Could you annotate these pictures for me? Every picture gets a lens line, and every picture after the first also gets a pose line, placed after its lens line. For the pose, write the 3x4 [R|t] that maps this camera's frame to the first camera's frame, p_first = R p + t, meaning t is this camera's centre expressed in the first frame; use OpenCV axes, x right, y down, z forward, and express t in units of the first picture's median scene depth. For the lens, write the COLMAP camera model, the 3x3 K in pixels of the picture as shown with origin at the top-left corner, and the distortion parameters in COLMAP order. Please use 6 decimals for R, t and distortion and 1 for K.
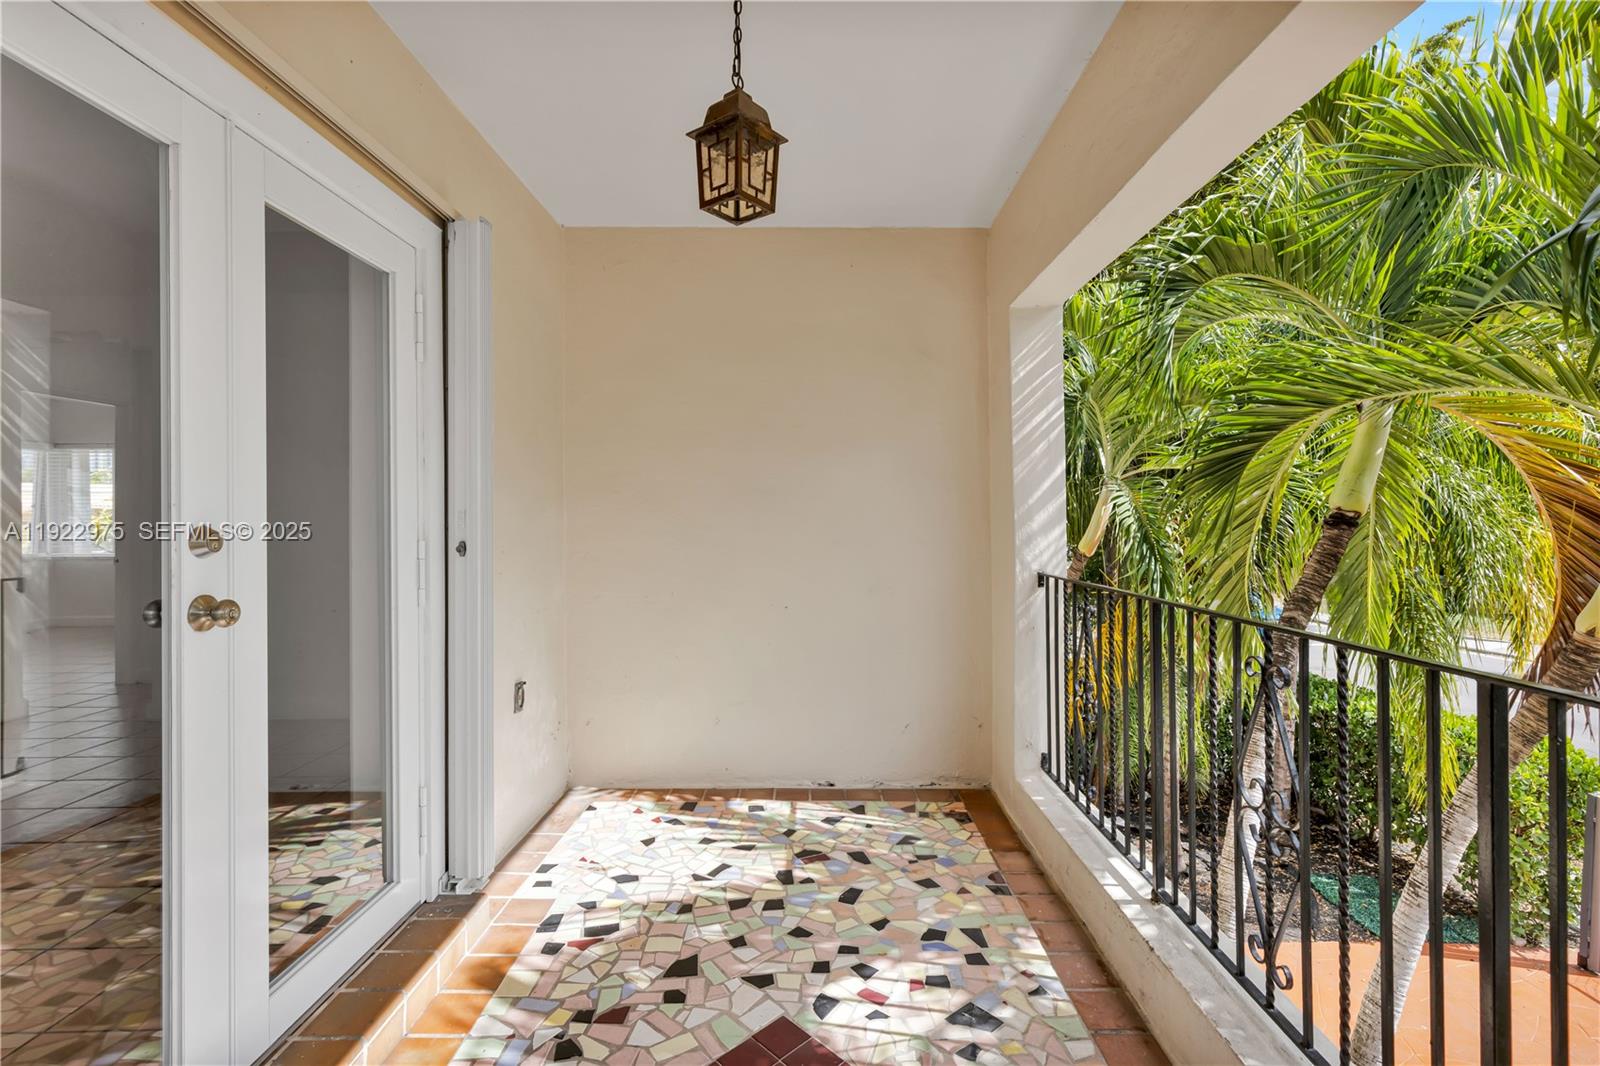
lens RADIAL K [[724.6, 0, 819.2], [0, 724.6, 526.5], [0, 0, 1]] dist [-0.000543, -0.000669]
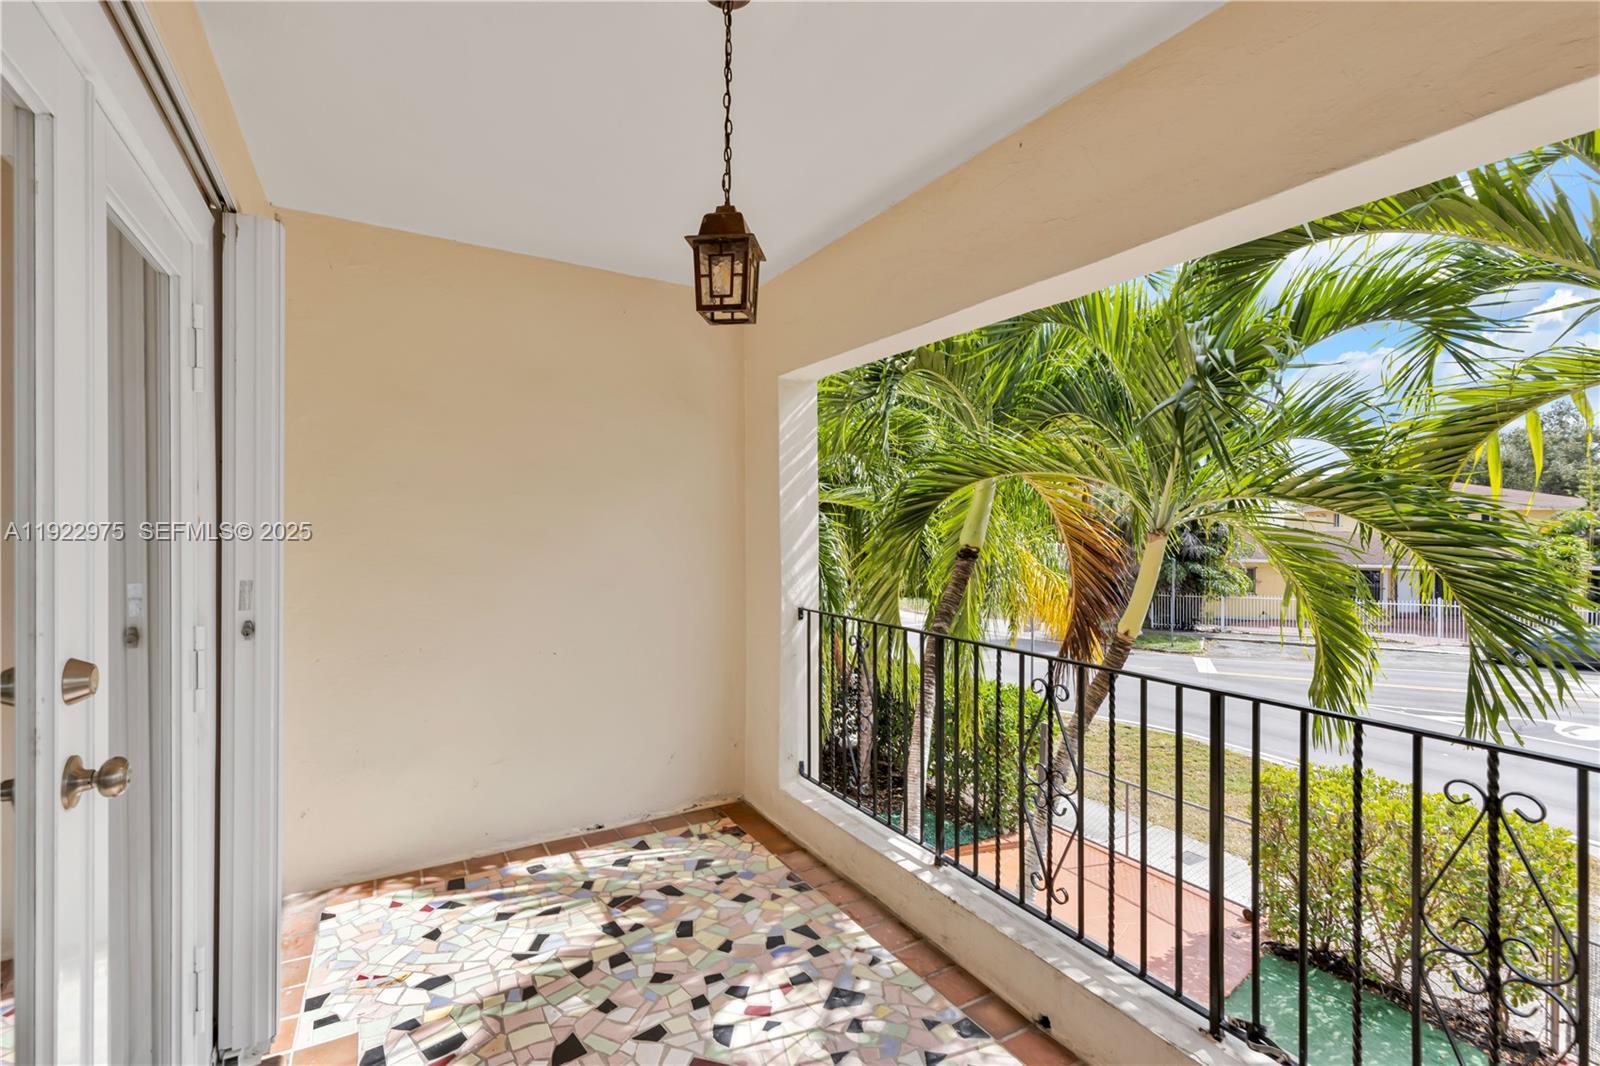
lens RADIAL K [[705.2, 0, 809.4], [0, 705.2, 535.7], [0, 0, 1]] dist [-0.001412, -0.000278]
pose [[0.855470, 0.001103, 0.517851, -0.323059], [-0.004198, 0.999980, 0.004806, -0.069700], [-0.517835, -0.006286, 0.855457, 0.024409]]
